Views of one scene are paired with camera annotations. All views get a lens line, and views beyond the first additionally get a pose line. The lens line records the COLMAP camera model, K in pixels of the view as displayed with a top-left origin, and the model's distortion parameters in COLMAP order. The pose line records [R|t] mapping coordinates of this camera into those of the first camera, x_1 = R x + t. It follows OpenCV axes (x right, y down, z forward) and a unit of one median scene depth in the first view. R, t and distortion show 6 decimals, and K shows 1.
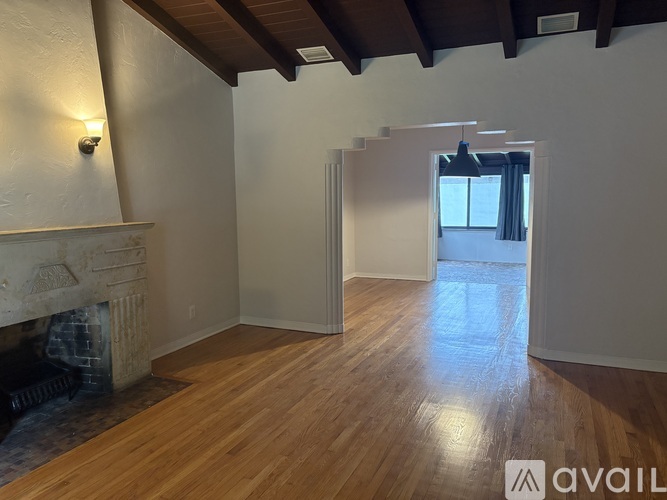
lens RADIAL K [[496.5, 0, 333.5], [0, 496.5, 250.0], [0, 0, 1]] dist [0.047348, -0.089777]
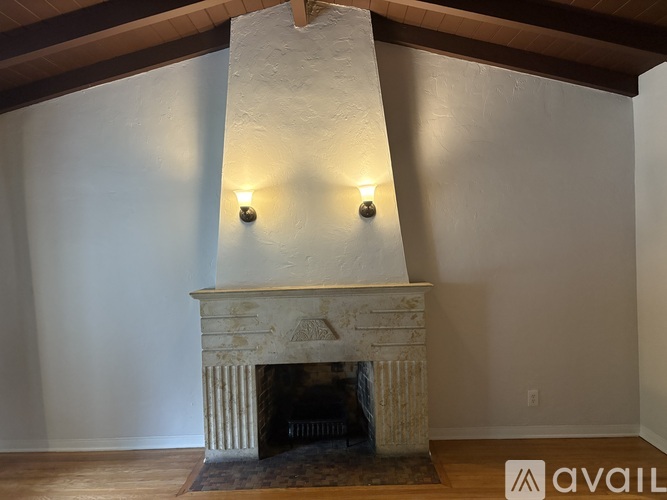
lens RADIAL K [[496.5, 0, 333.5], [0, 496.5, 250.0], [0, 0, 1]] dist [0.047348, -0.089777]
pose [[0.376504, 0.006471, -0.926392, 0.454342], [-0.073751, 0.997011, -0.023010, -0.093698], [0.923475, 0.076986, 0.375856, 0.543138]]
